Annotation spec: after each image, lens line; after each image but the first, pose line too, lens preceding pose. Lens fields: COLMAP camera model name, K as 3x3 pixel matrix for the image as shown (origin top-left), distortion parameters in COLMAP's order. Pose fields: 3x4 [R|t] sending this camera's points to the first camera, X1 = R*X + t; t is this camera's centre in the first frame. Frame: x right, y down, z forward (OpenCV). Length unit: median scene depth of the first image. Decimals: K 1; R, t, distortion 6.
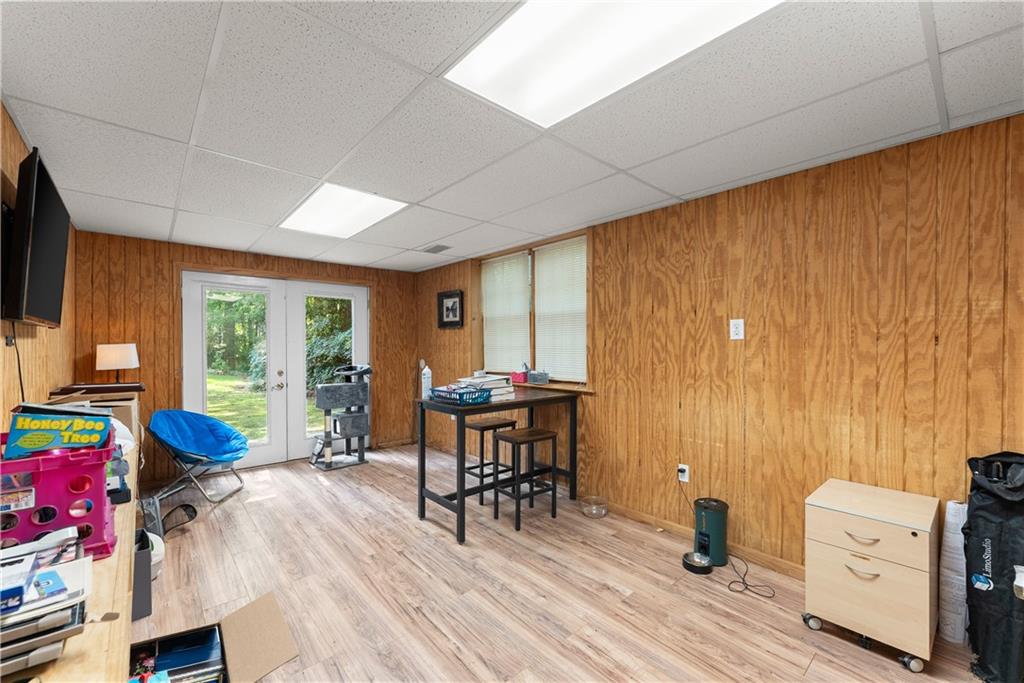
lens RADIAL K [[415.3, 0, 510.0], [0, 415.3, 348.6], [0, 0, 1]] dist [-0.003661, 0.000111]
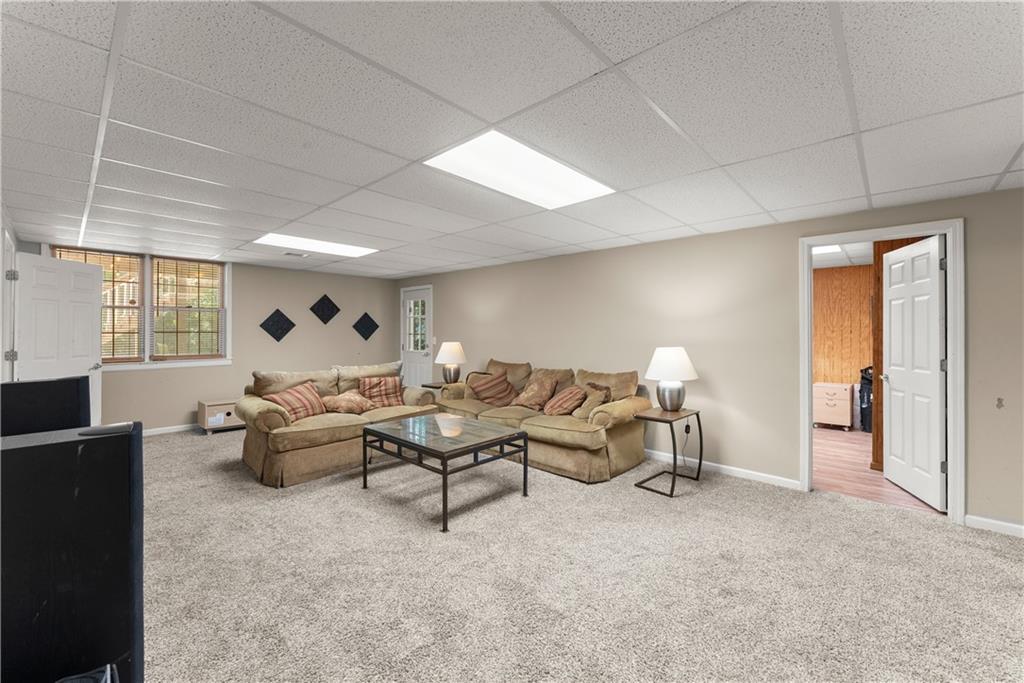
lens RADIAL K [[415.3, 0, 513.9], [0, 415.3, 332.9], [0, 0, 1]] dist [-0.003661, 0.000111]
pose [[0.994345, -0.004461, 0.106105, -1.791675], [0.005484, 0.999941, -0.009346, -0.000634], [-0.106057, 0.009875, 0.994311, -1.800830]]
